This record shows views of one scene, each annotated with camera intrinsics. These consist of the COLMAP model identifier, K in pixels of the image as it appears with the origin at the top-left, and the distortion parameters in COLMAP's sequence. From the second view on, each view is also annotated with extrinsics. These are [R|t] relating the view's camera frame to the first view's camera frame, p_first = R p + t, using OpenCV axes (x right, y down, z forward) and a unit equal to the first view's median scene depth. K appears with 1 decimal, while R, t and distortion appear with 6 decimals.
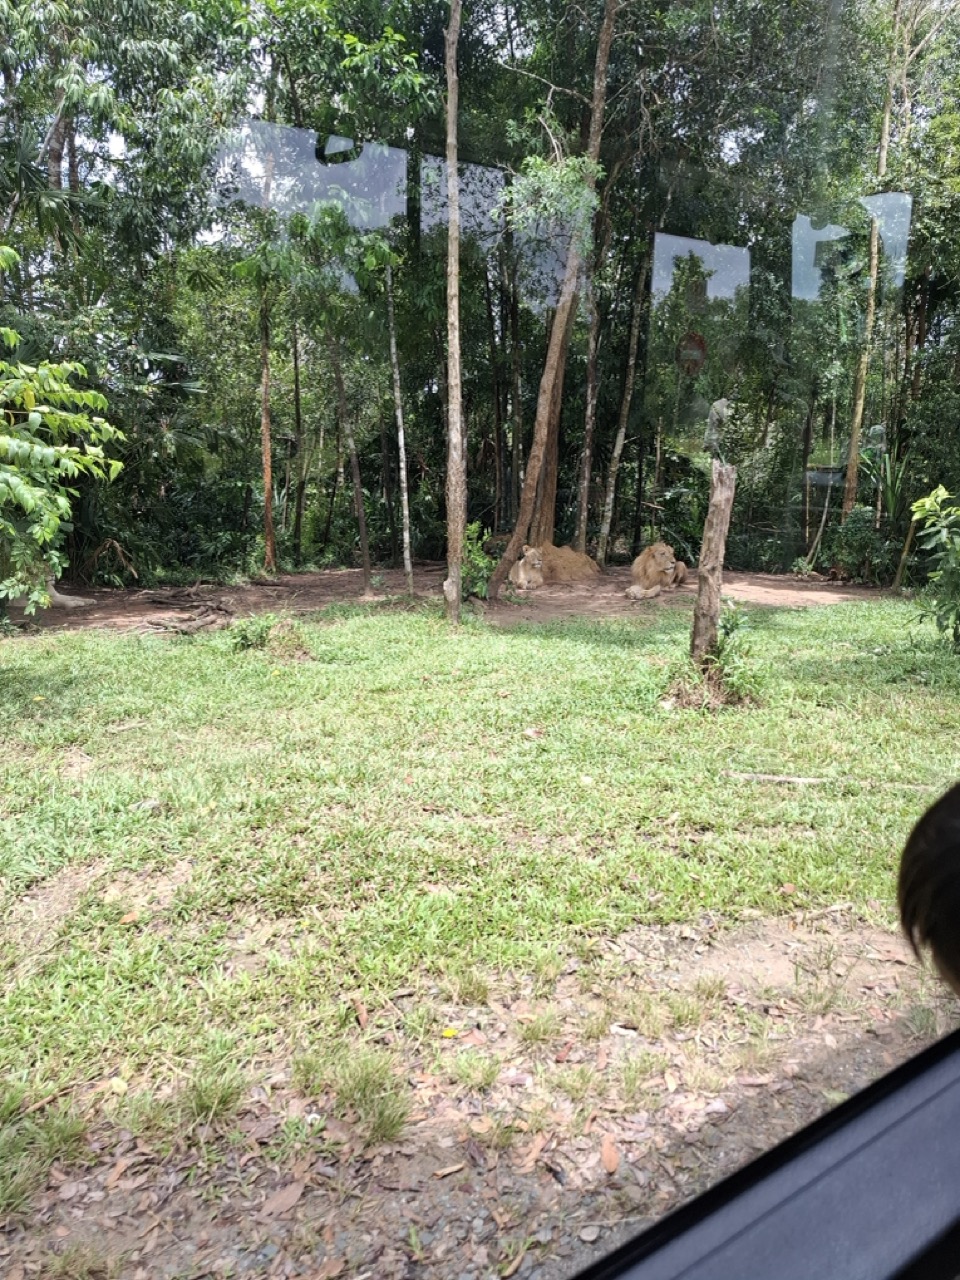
lens RADIAL K [[878.1, 0, 478.4], [0, 878.1, 641.0], [0, 0, 1]] dist [-0.005091, 0.001301]
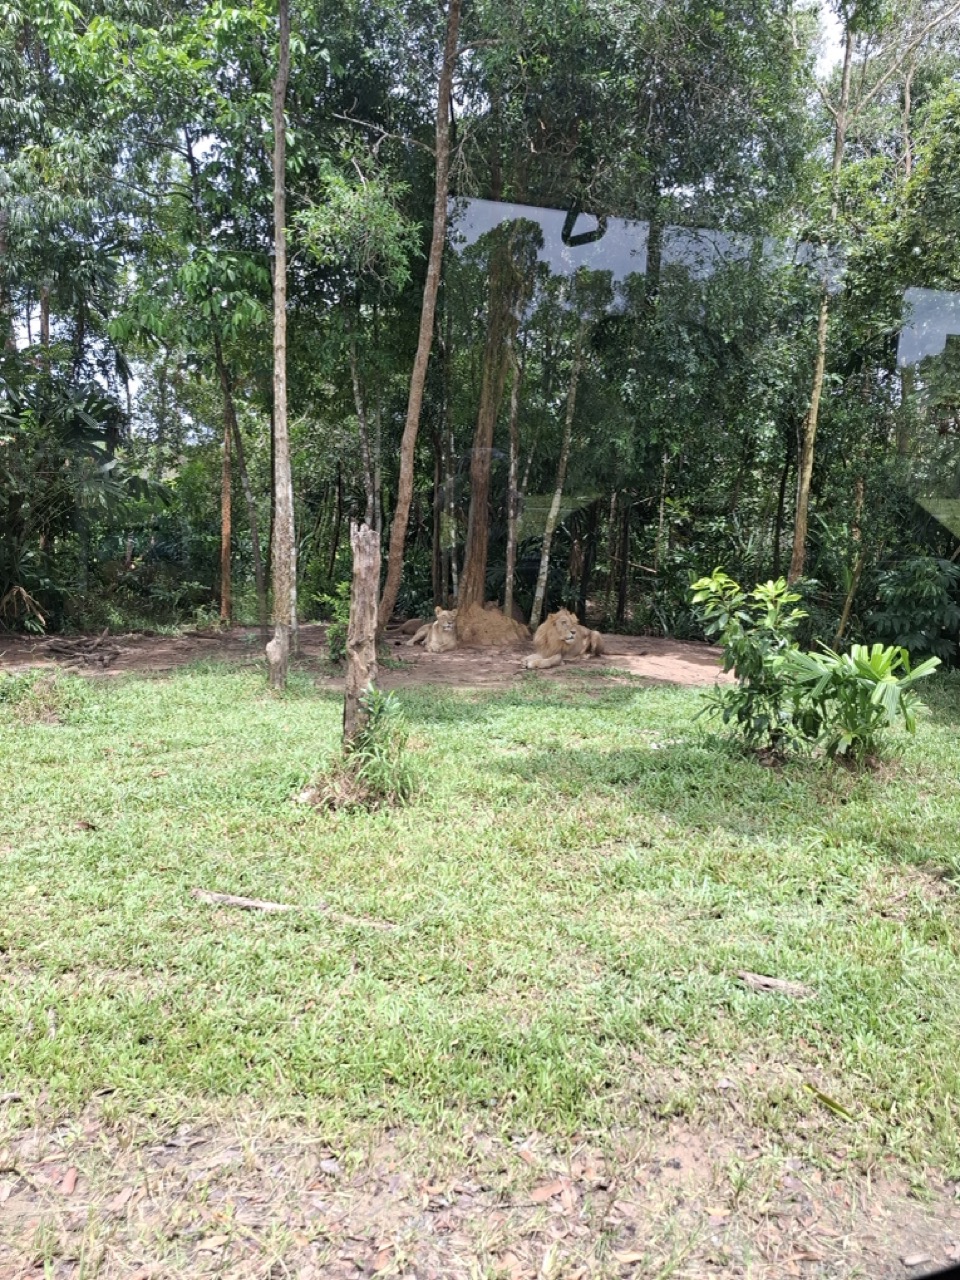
lens RADIAL K [[878.2, 0, 480.0], [0, 878.2, 640.0], [0, 0, 1]] dist [0.007475, 0.000062]
pose [[0.992601, 0.042227, -0.113841, 0.253180], [-0.049494, 0.996862, -0.061780, -0.019749], [0.110875, 0.066958, 0.991576, 0.071753]]
